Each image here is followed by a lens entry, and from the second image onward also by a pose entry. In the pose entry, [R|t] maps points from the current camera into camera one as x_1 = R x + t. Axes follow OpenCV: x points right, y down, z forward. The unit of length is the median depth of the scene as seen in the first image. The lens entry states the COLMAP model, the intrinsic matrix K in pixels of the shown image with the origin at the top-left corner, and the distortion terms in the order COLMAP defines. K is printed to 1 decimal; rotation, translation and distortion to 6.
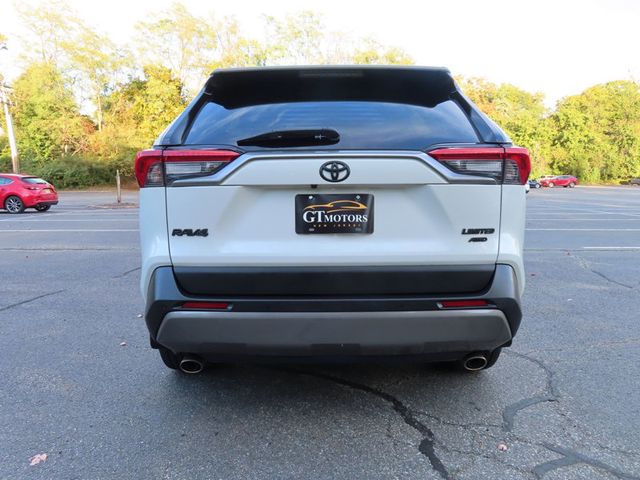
lens RADIAL K [[463.9, 0, 319.5], [0, 463.9, 240.5], [0, 0, 1]] dist [-0.008313, 0.005738]
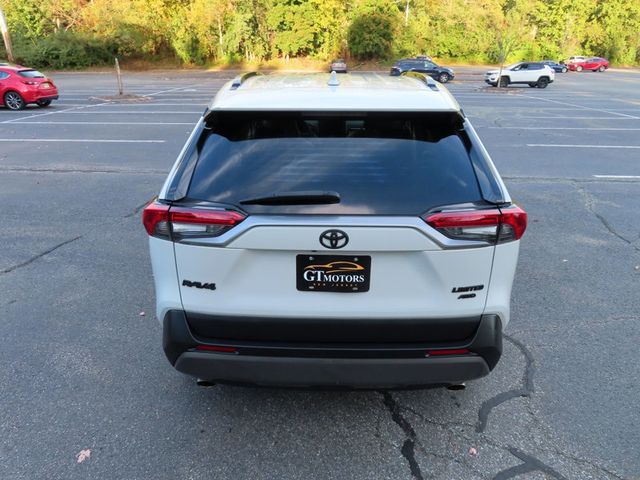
lens RADIAL K [[463.9, 0, 319.4], [0, 463.9, 245.1], [0, 0, 1]] dist [-0.008313, 0.005738]
pose [[0.999688, 0.017844, -0.017469, 0.016481], [-0.012712, 0.965779, 0.259054, -0.359344], [0.021494, -0.258751, 0.965705, -0.009381]]
